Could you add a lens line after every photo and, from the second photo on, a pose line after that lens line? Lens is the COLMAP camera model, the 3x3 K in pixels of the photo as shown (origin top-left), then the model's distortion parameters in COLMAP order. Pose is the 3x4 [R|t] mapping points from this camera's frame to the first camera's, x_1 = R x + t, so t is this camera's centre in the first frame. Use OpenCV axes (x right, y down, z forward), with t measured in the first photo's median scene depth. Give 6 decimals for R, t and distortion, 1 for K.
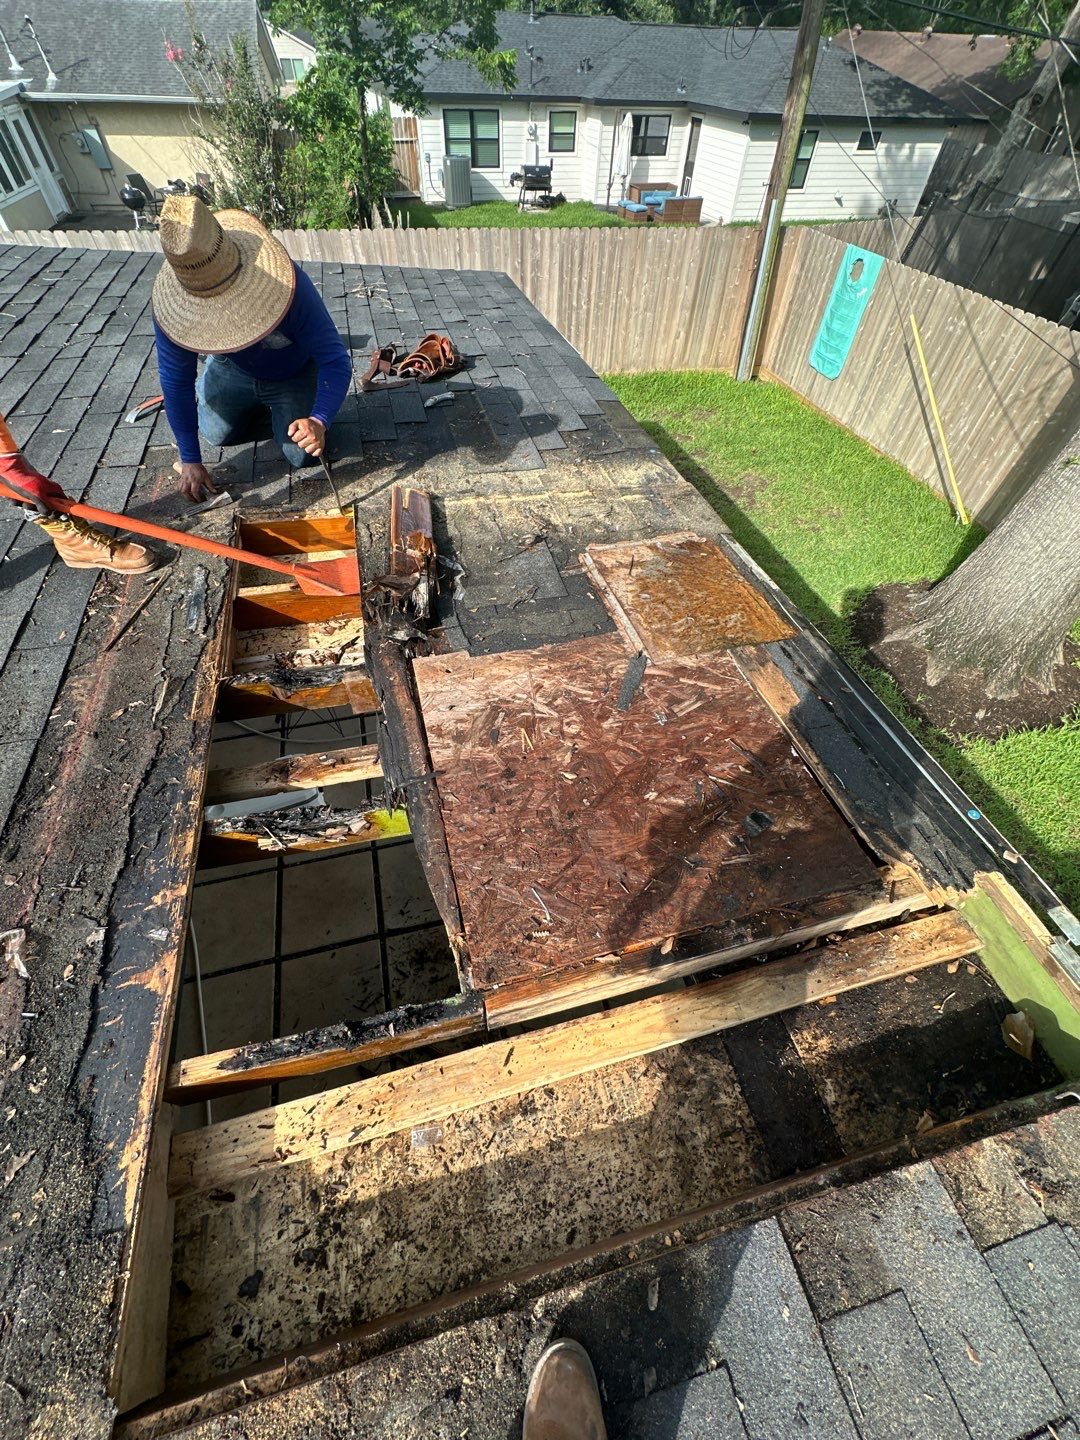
lens RADIAL K [[574.4, 0, 541.3], [0, 574.4, 719.5], [0, 0, 1]] dist [-0.002924, 0.000443]
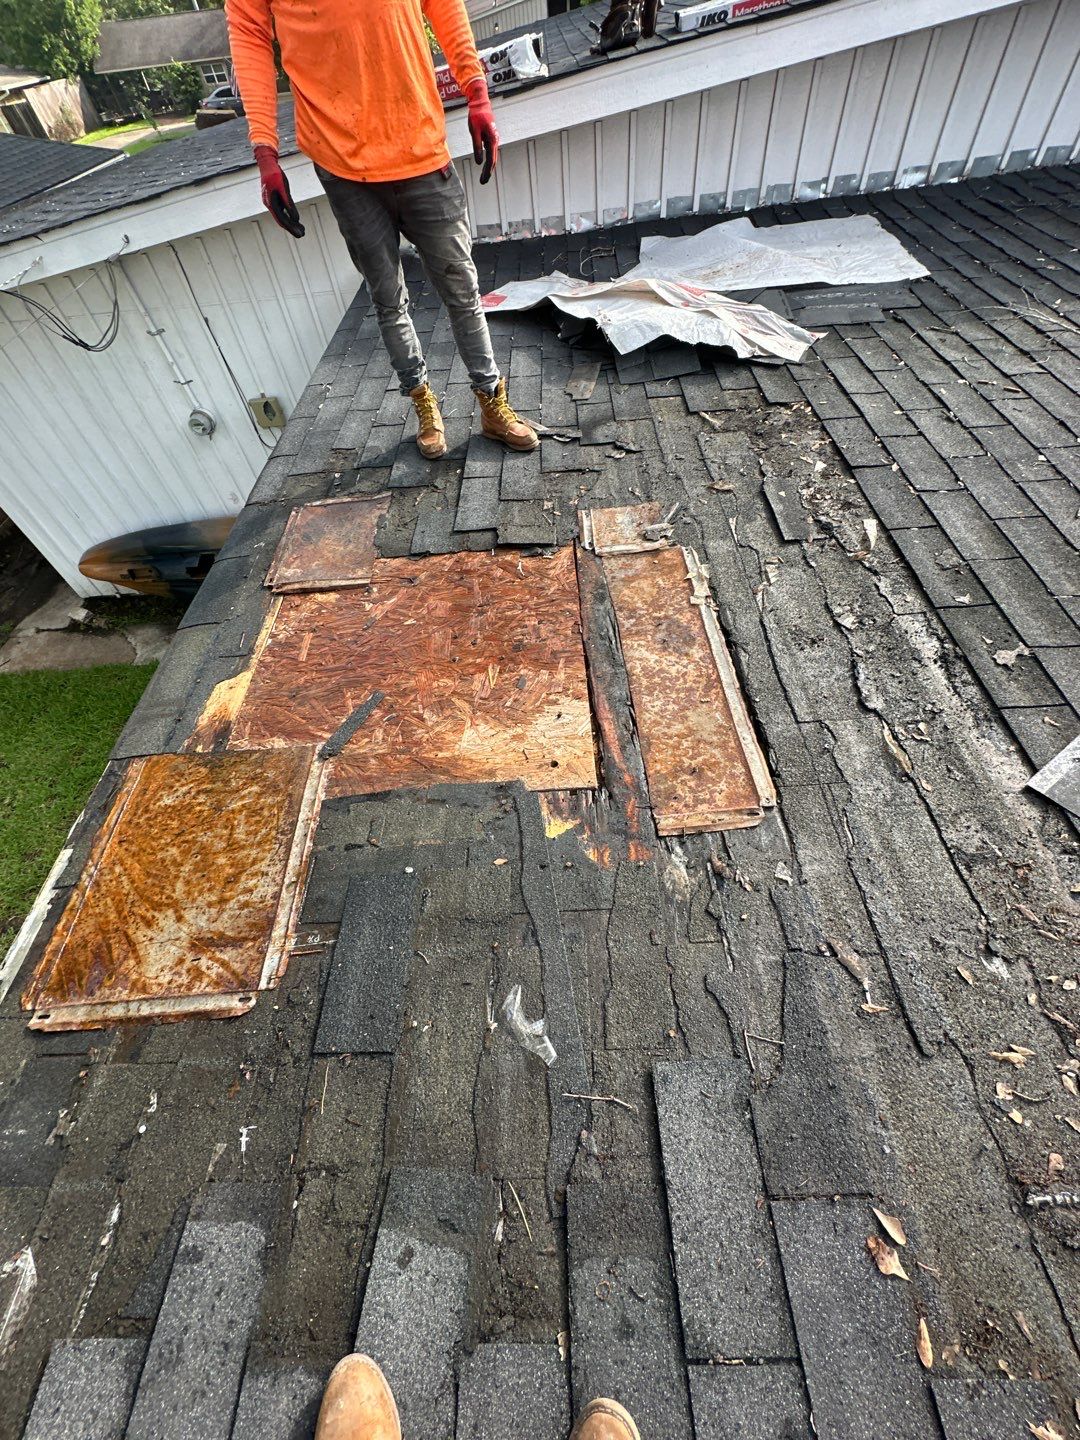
lens RADIAL K [[574.4, 0, 542.8], [0, 574.4, 720.3], [0, 0, 1]] dist [-0.002924, 0.000443]
pose [[-0.970551, -0.161856, 0.178419, -0.058190], [0.210401, -0.208875, 0.955040, -0.177308], [-0.117312, 0.964455, 0.236779, 0.155317]]
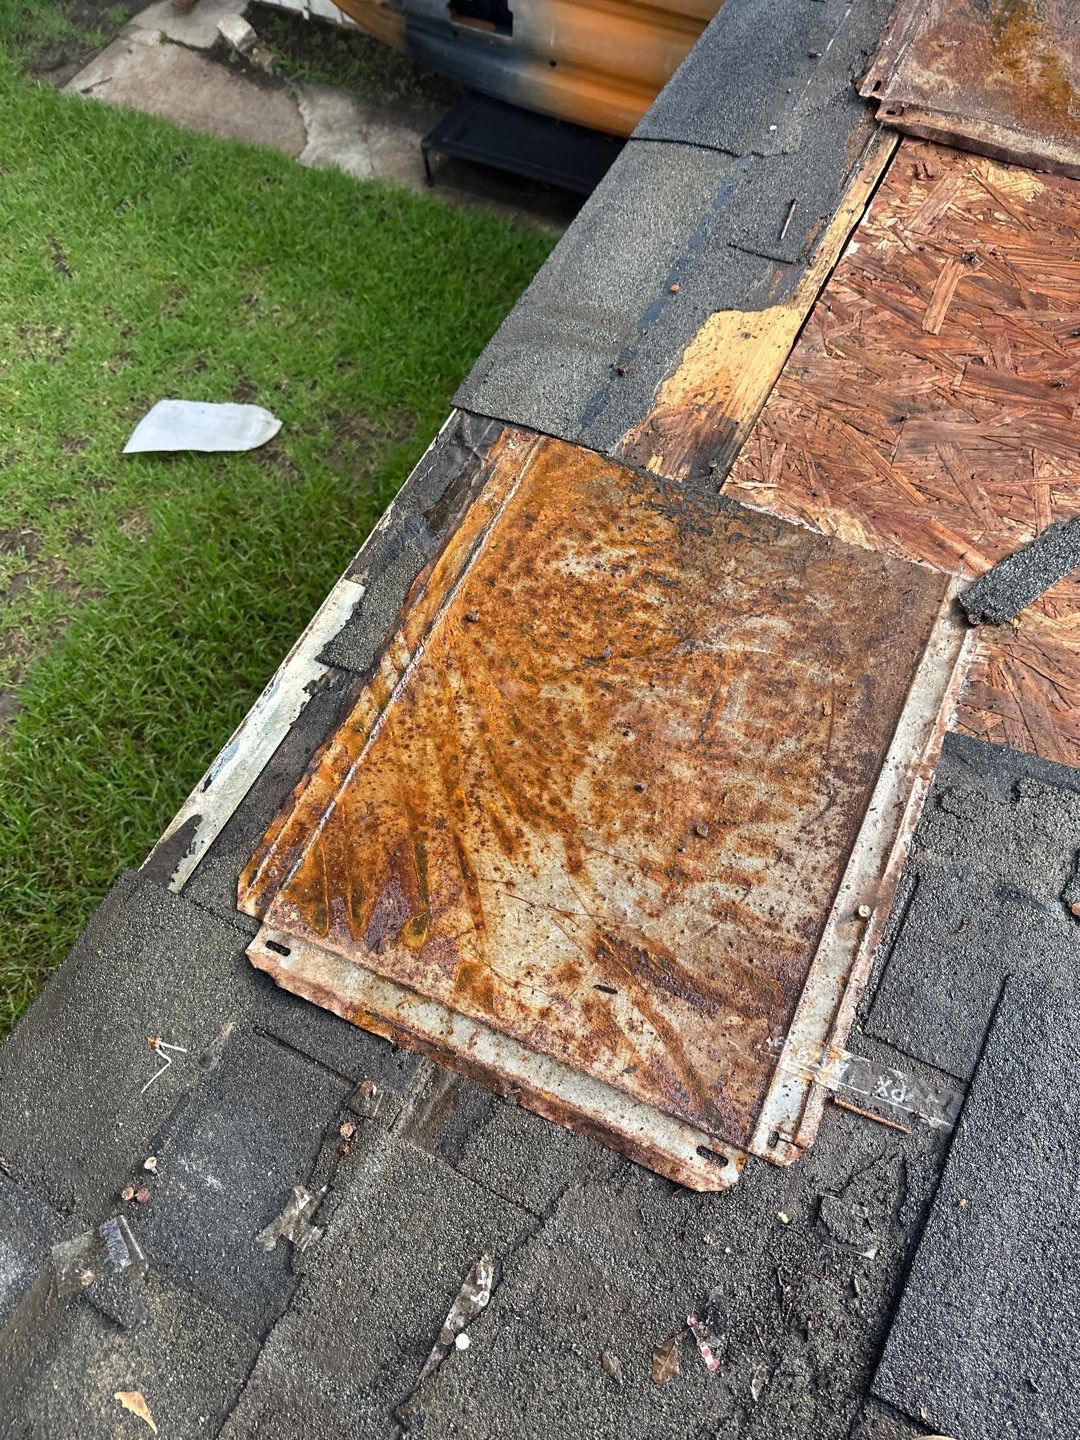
lens RADIAL K [[1018.2, 0, 526.7], [0, 1018.2, 726.7], [0, 0, 1]] dist [0.050702, -0.076511]
pose [[-0.744793, -0.597721, 0.296670, 0.032081], [0.536363, -0.271744, 0.799043, -0.154673], [-0.396987, 0.754244, 0.522989, 0.182649]]
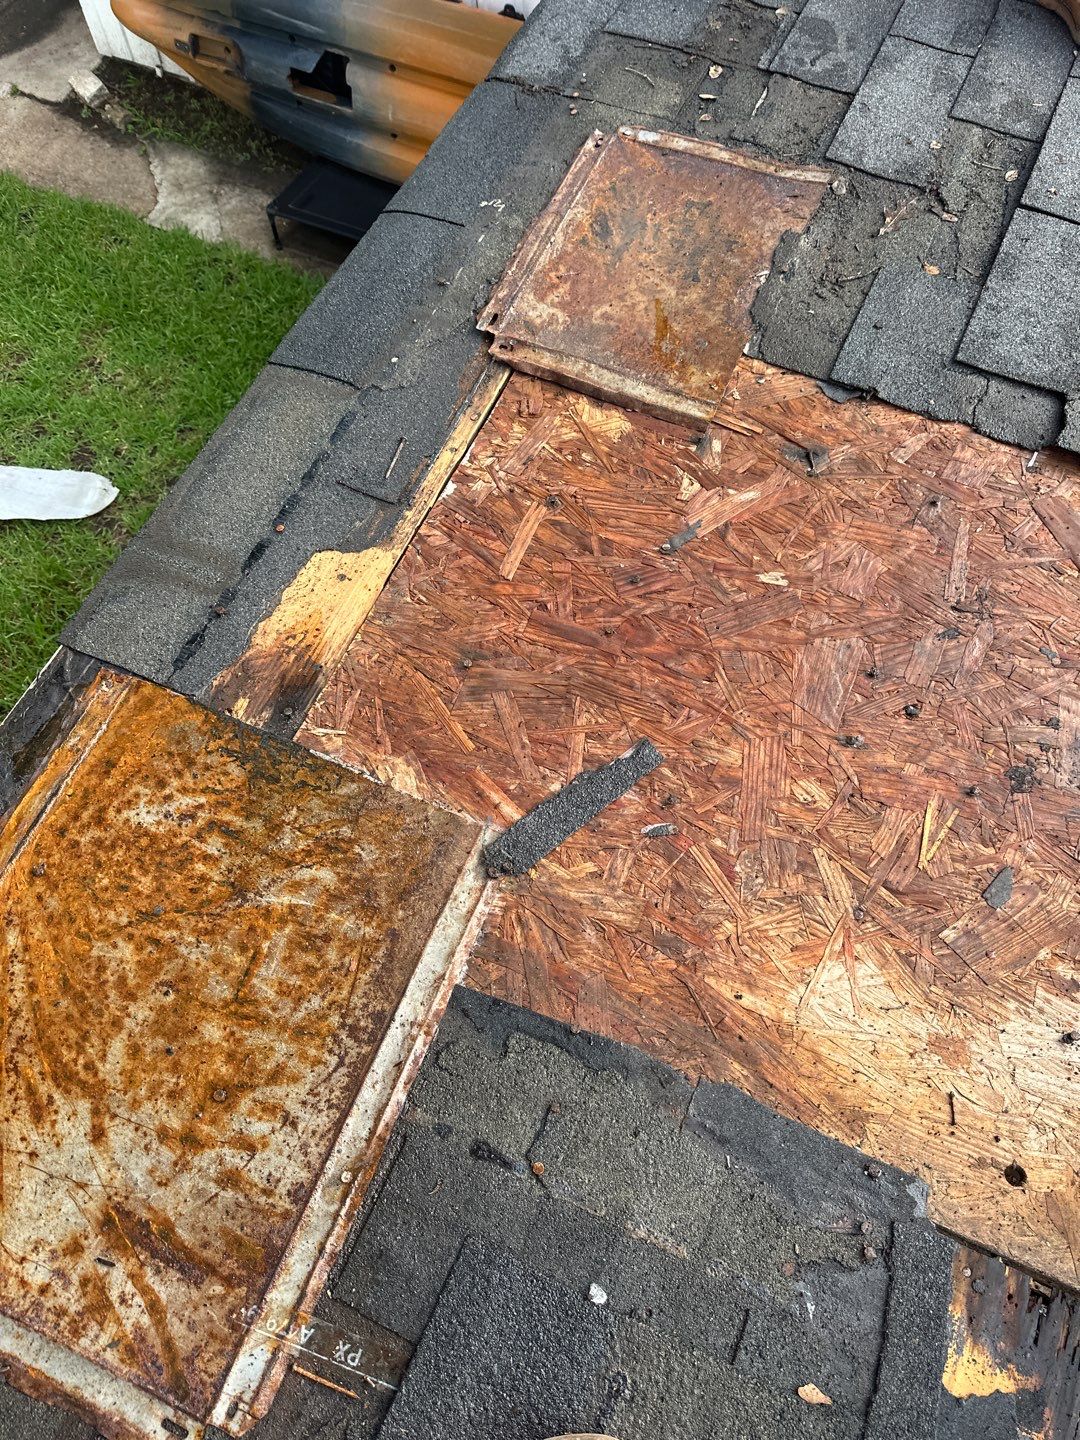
lens RADIAL K [[1018.2, 0, 529.8], [0, 1018.2, 718.4], [0, 0, 1]] dist [0.050702, -0.076511]
pose [[-0.772842, -0.582462, 0.251901, 0.010835], [0.475218, -0.268120, 0.838021, -0.129364], [-0.420576, 0.767366, 0.484010, 0.133396]]
